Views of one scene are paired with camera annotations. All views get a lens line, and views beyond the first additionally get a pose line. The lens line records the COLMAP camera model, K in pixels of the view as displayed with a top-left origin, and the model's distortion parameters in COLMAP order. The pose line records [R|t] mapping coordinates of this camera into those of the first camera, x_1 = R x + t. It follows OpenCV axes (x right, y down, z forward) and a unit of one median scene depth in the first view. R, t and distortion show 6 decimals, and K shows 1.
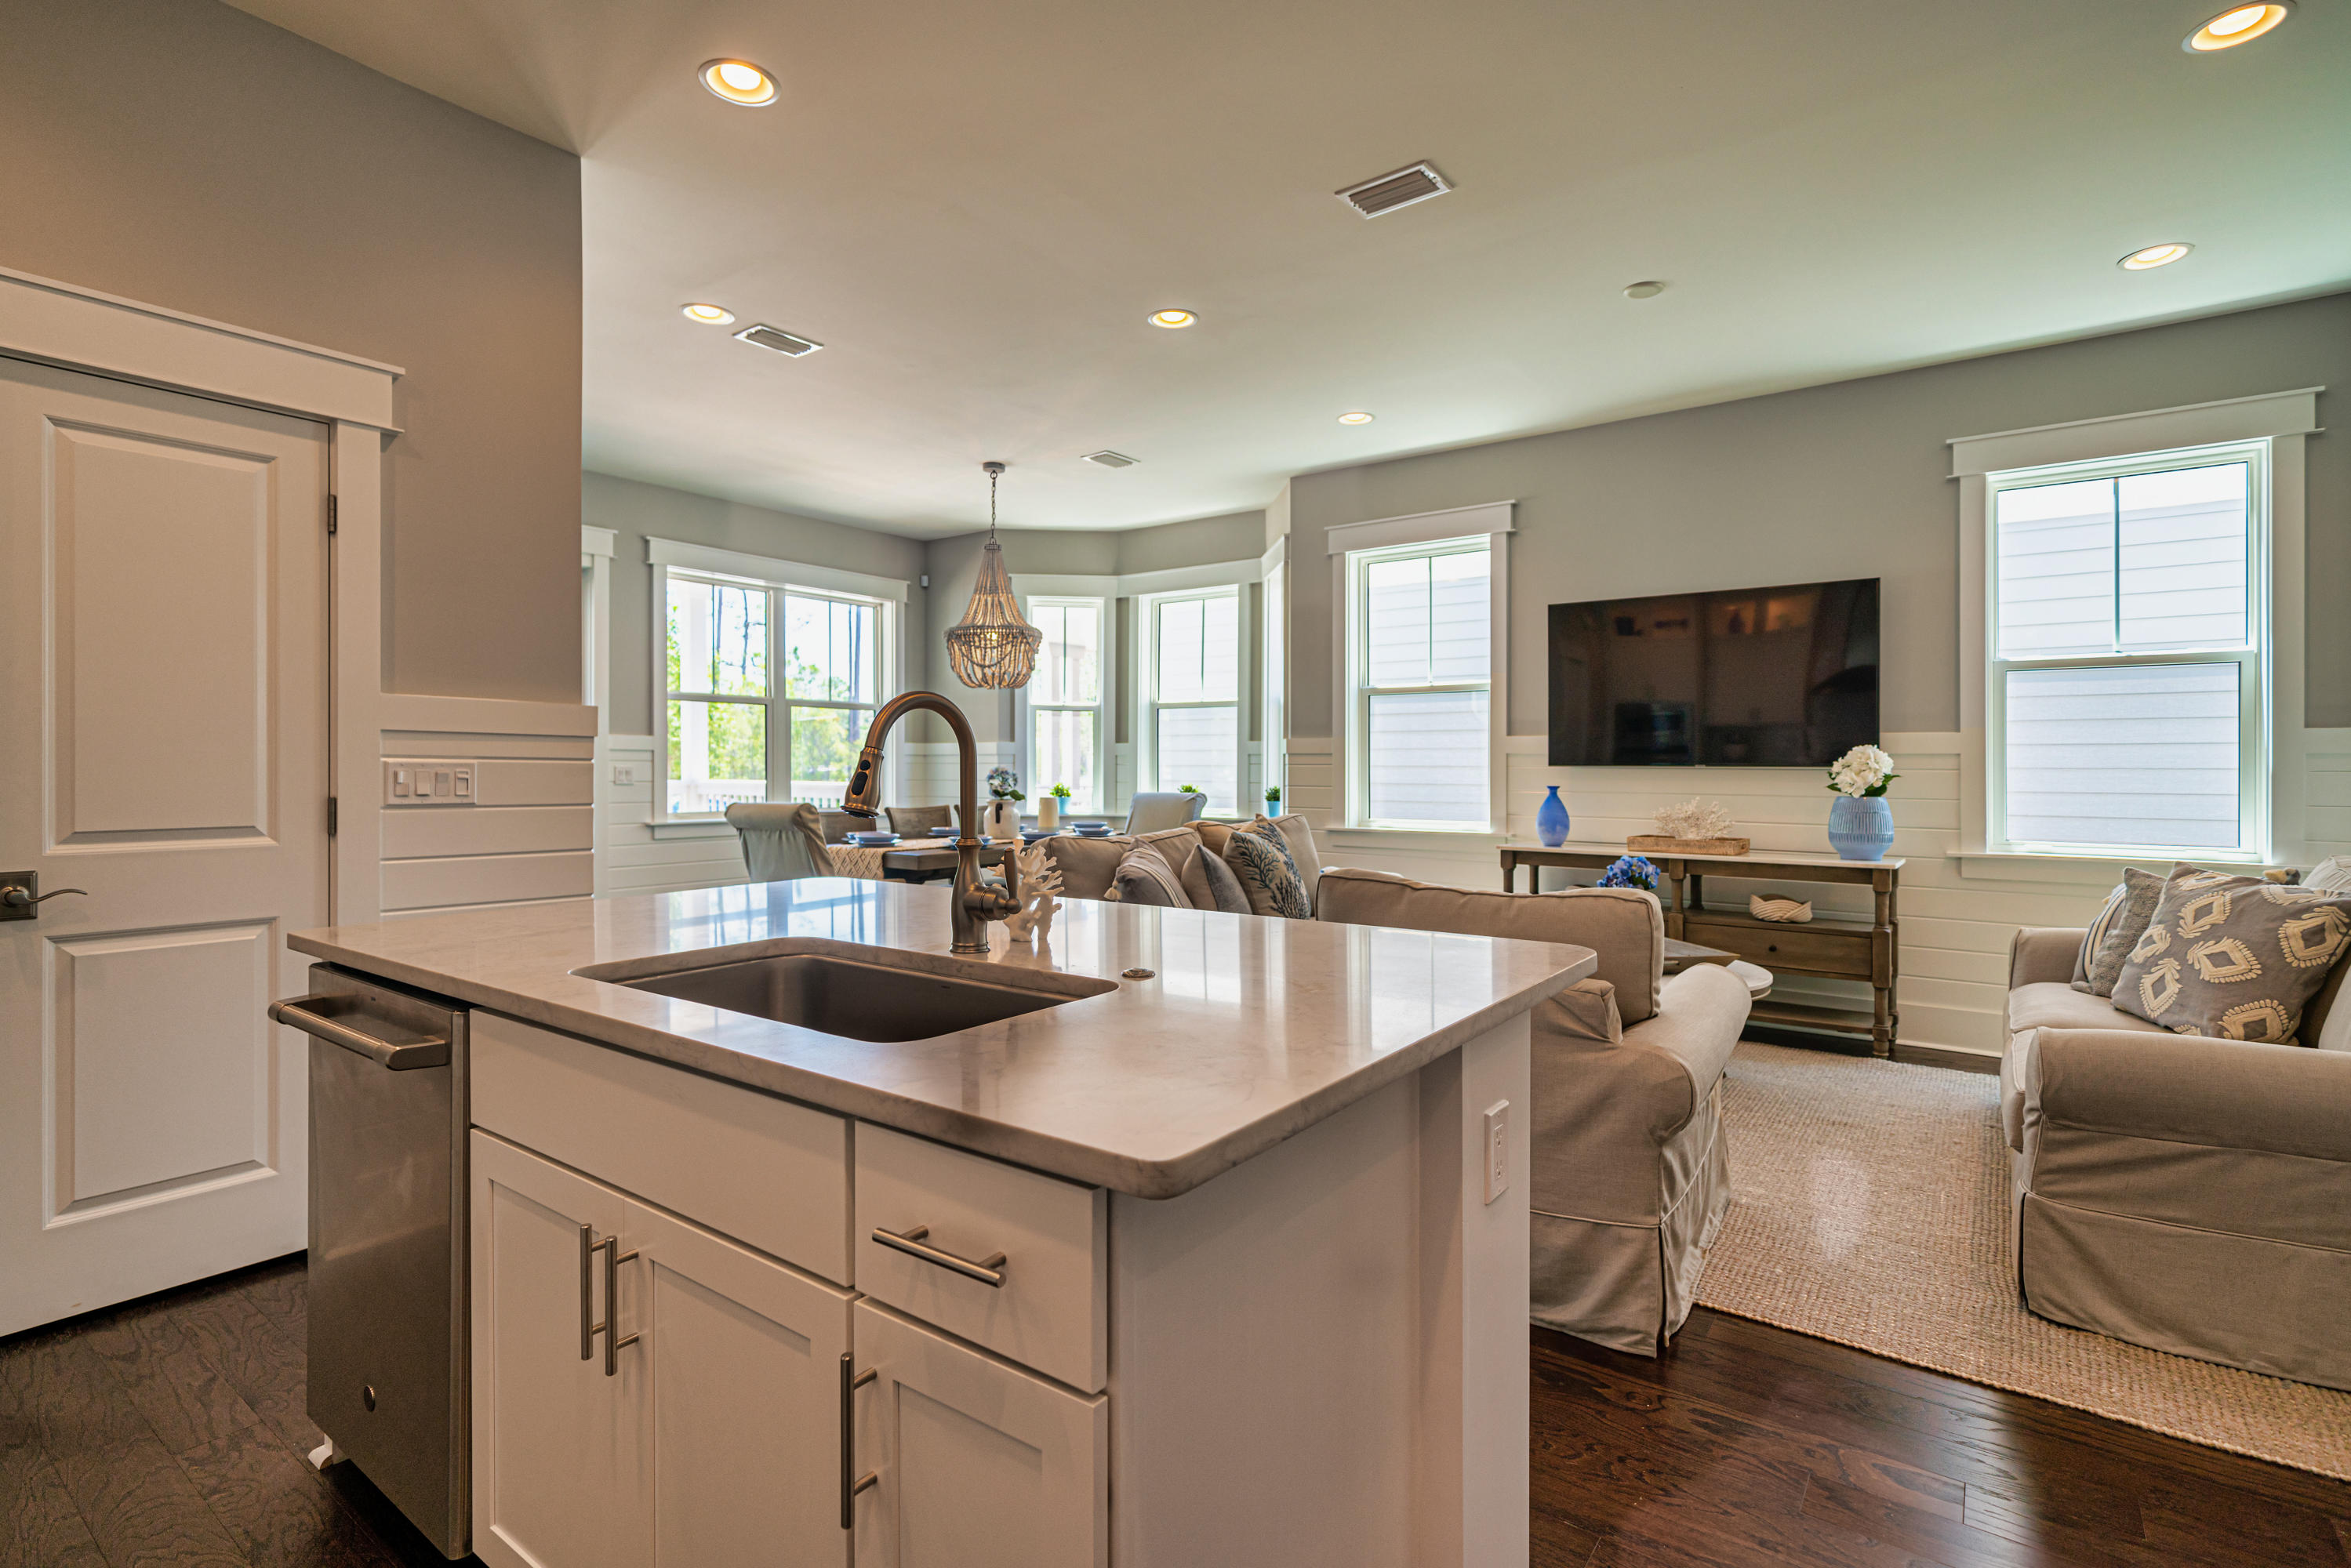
lens RADIAL K [[1112.4, 0, 1167.8], [0, 1112.4, 773.6], [0, 0, 1]] dist [0.006690, -0.000204]
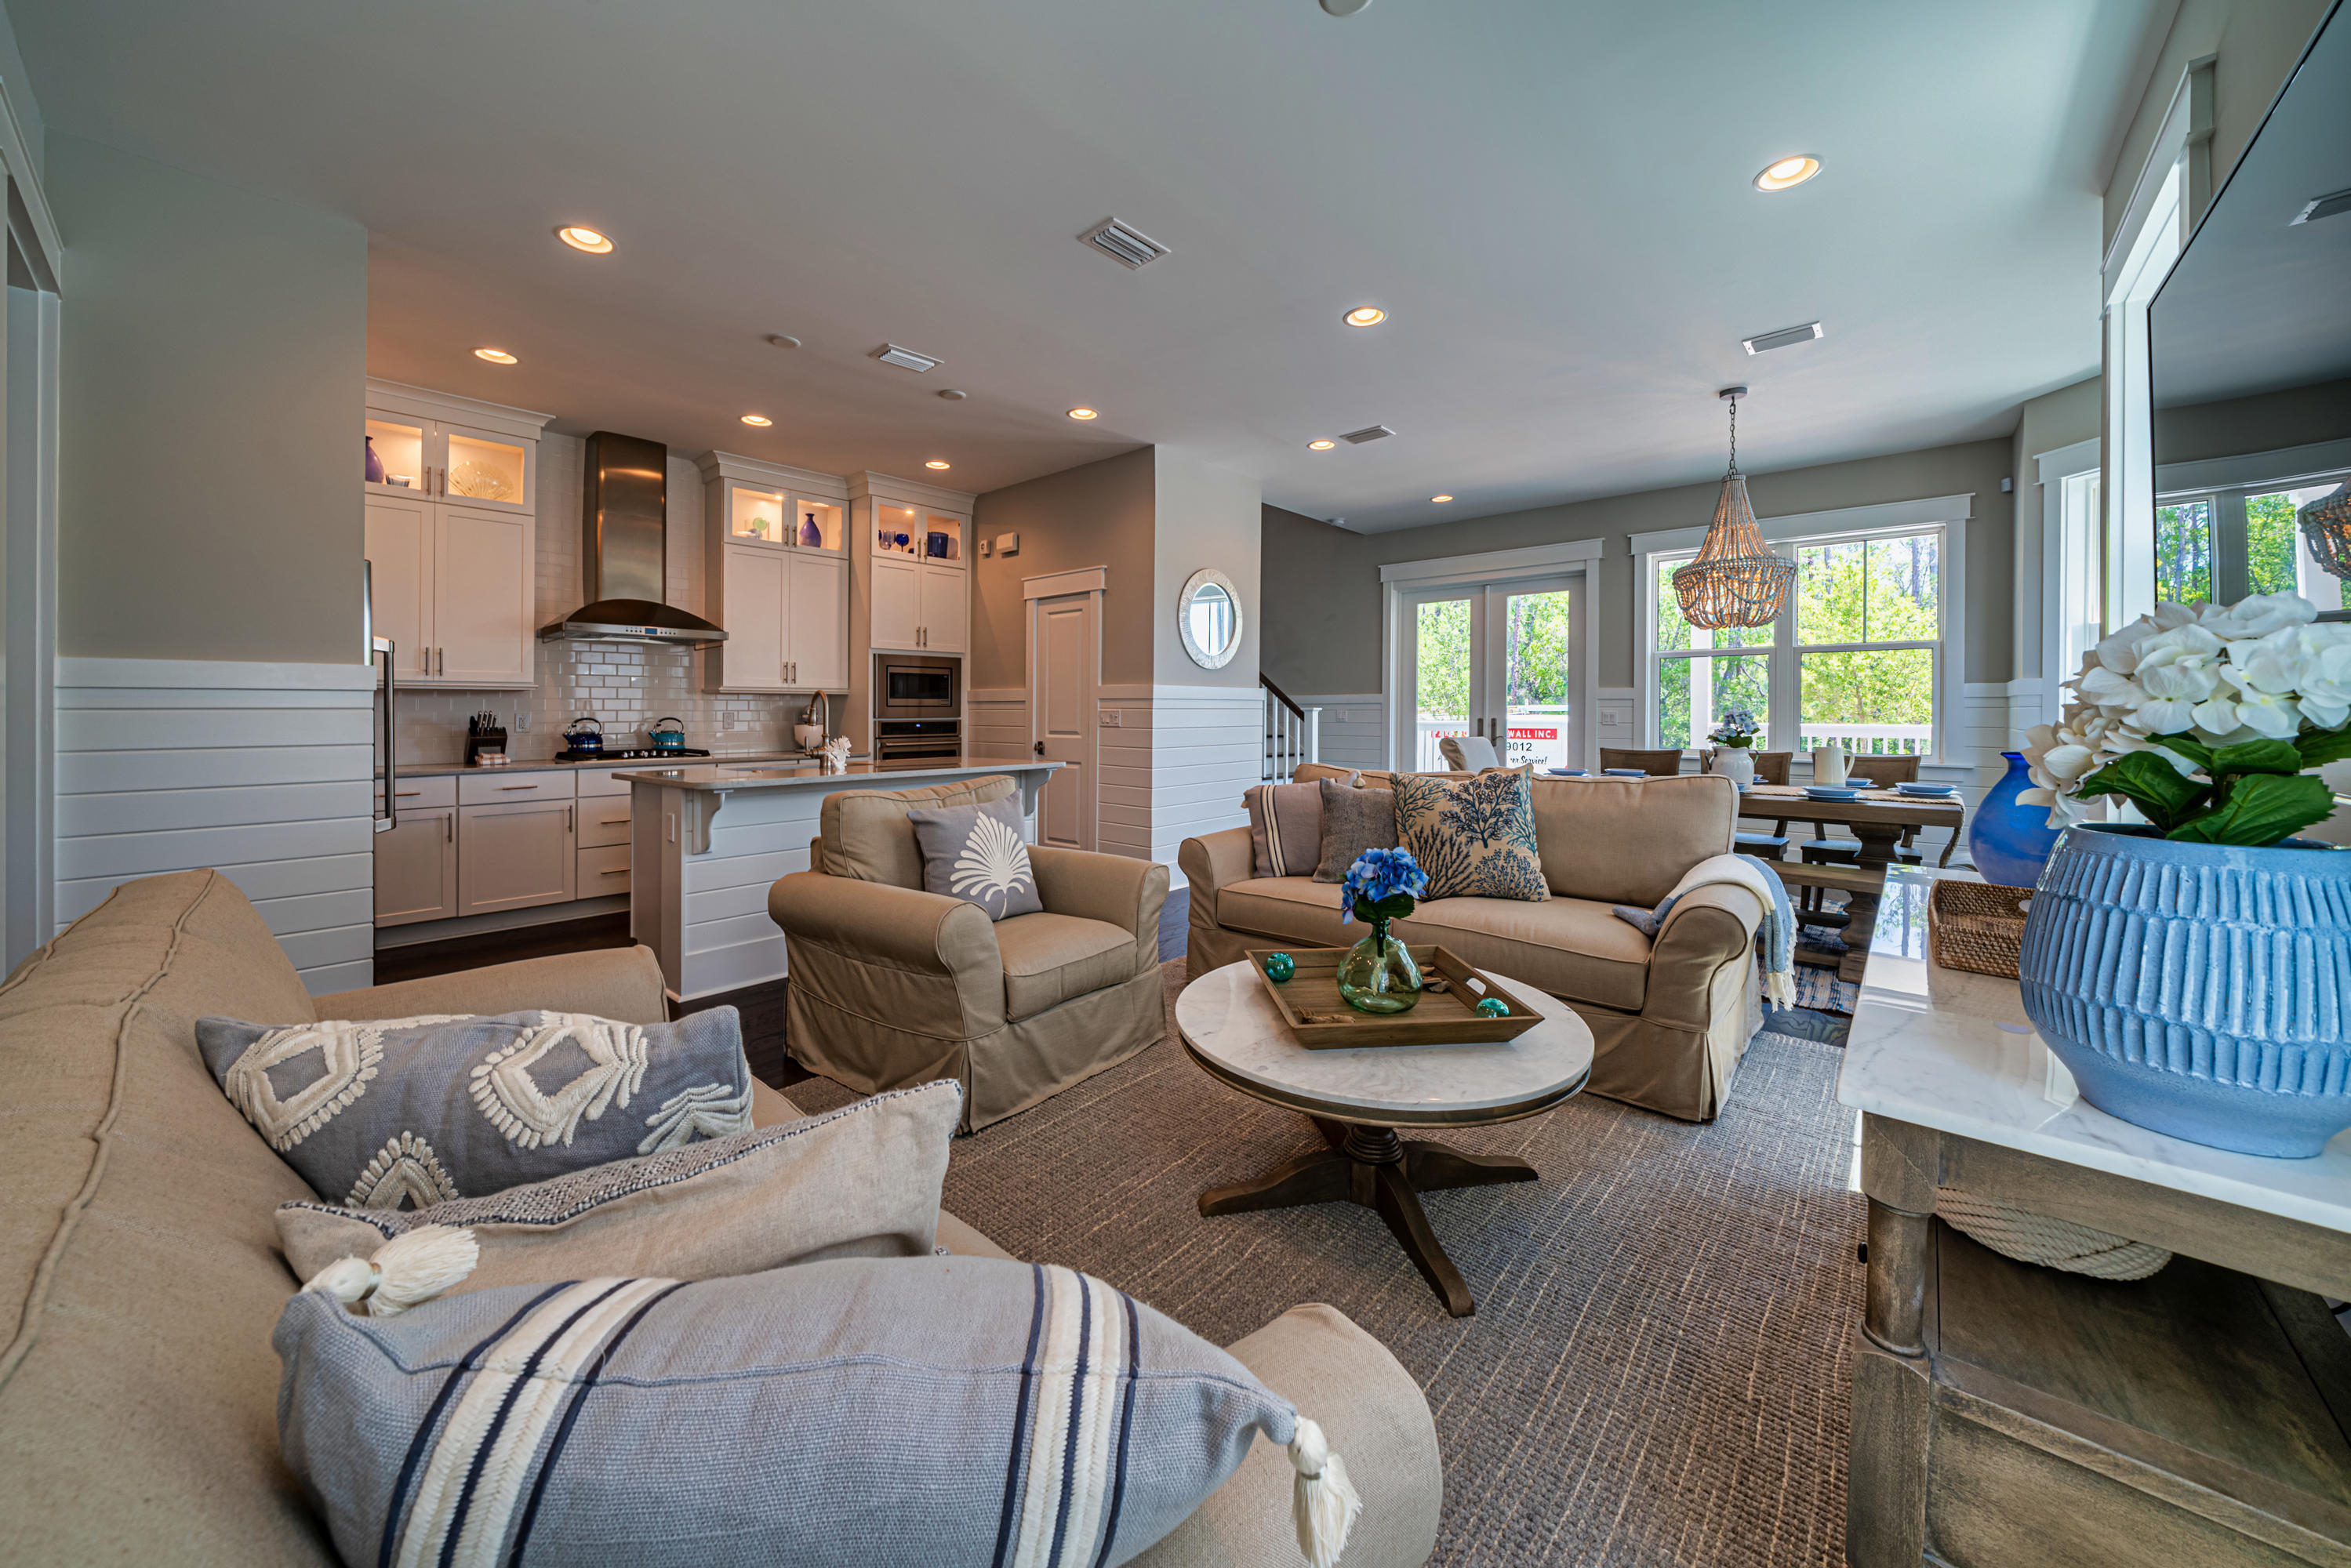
lens RADIAL K [[814.5, 0, 1184.0], [0, 814.5, 684.7], [0, 0, 1]] dist [-0.007010, -0.000227]
pose [[-0.075918, -0.030721, -0.996641, 0.603057], [-0.005771, 0.999522, -0.030370, -0.006277], [0.997097, 0.003446, -0.076059, 0.639720]]
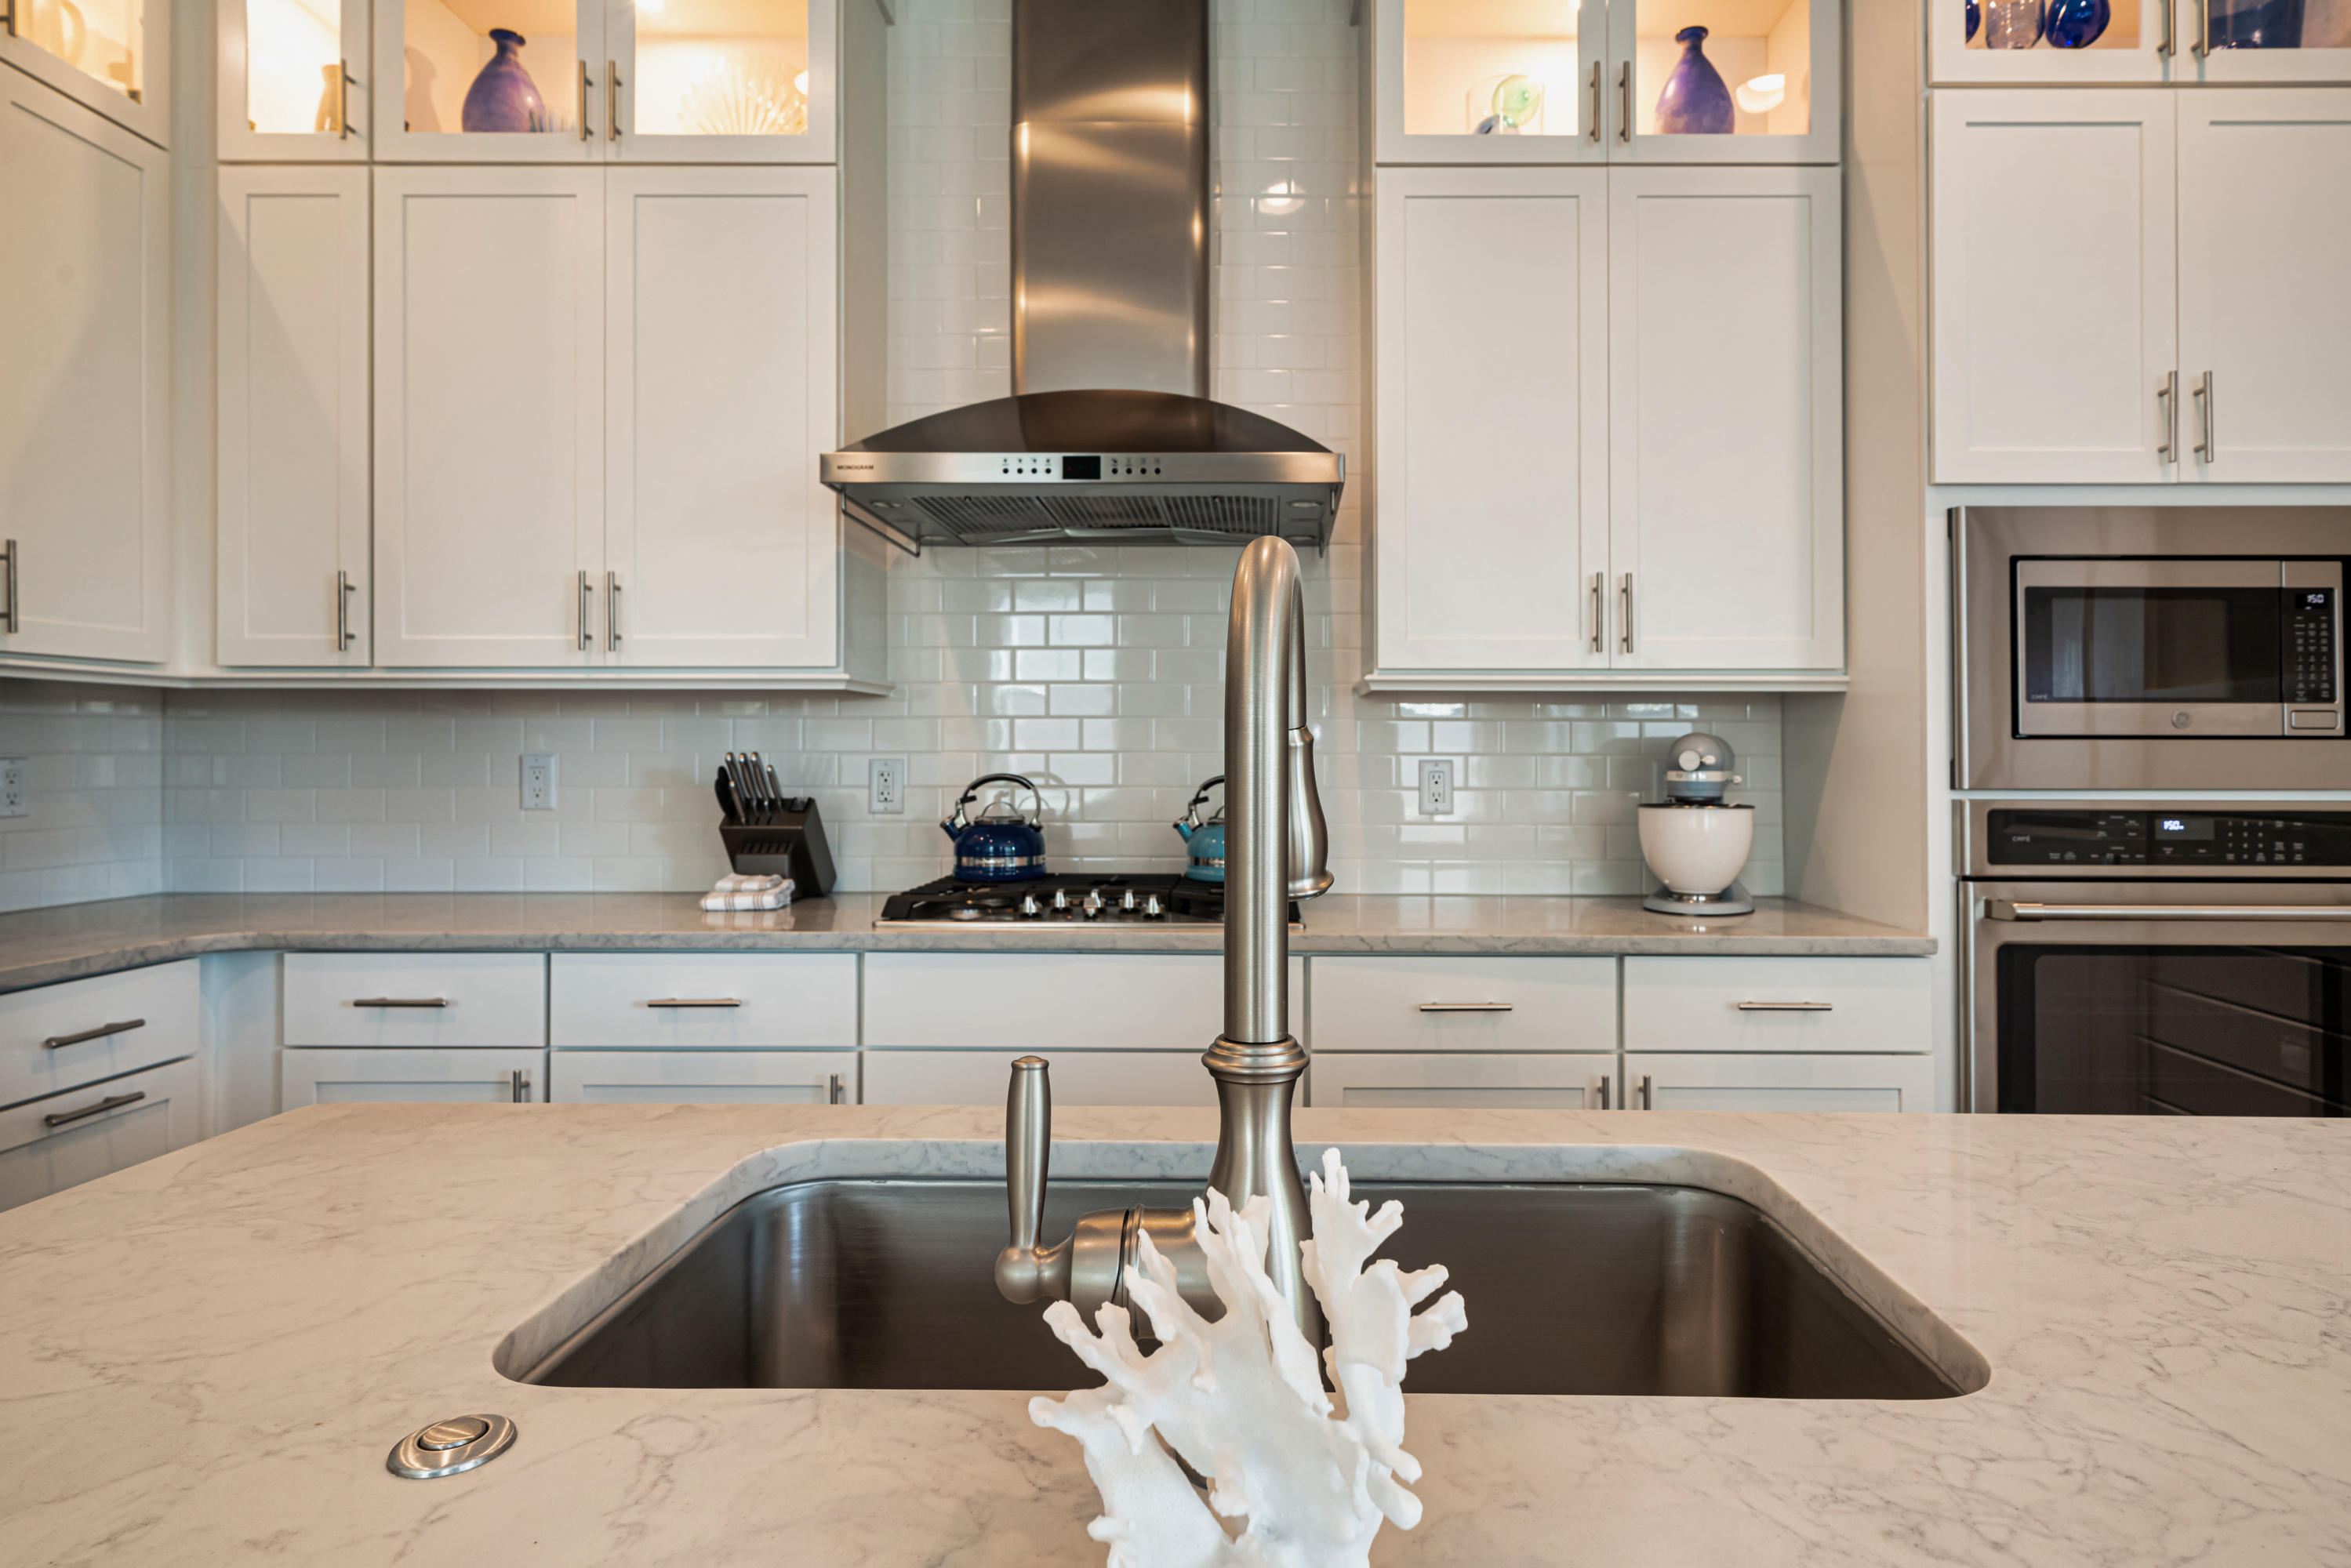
lens RADIAL K [[1300.7, 0, 1203.9], [0, 1300.7, 752.4], [0, 0, 1]] dist [-0.003216, 0.002481]
pose [[-0.826260, -0.001907, -0.563286, 0.026293], [-0.004643, 0.999983, 0.003425, -0.003645], [0.563270, 0.005445, -0.826255, 0.372869]]
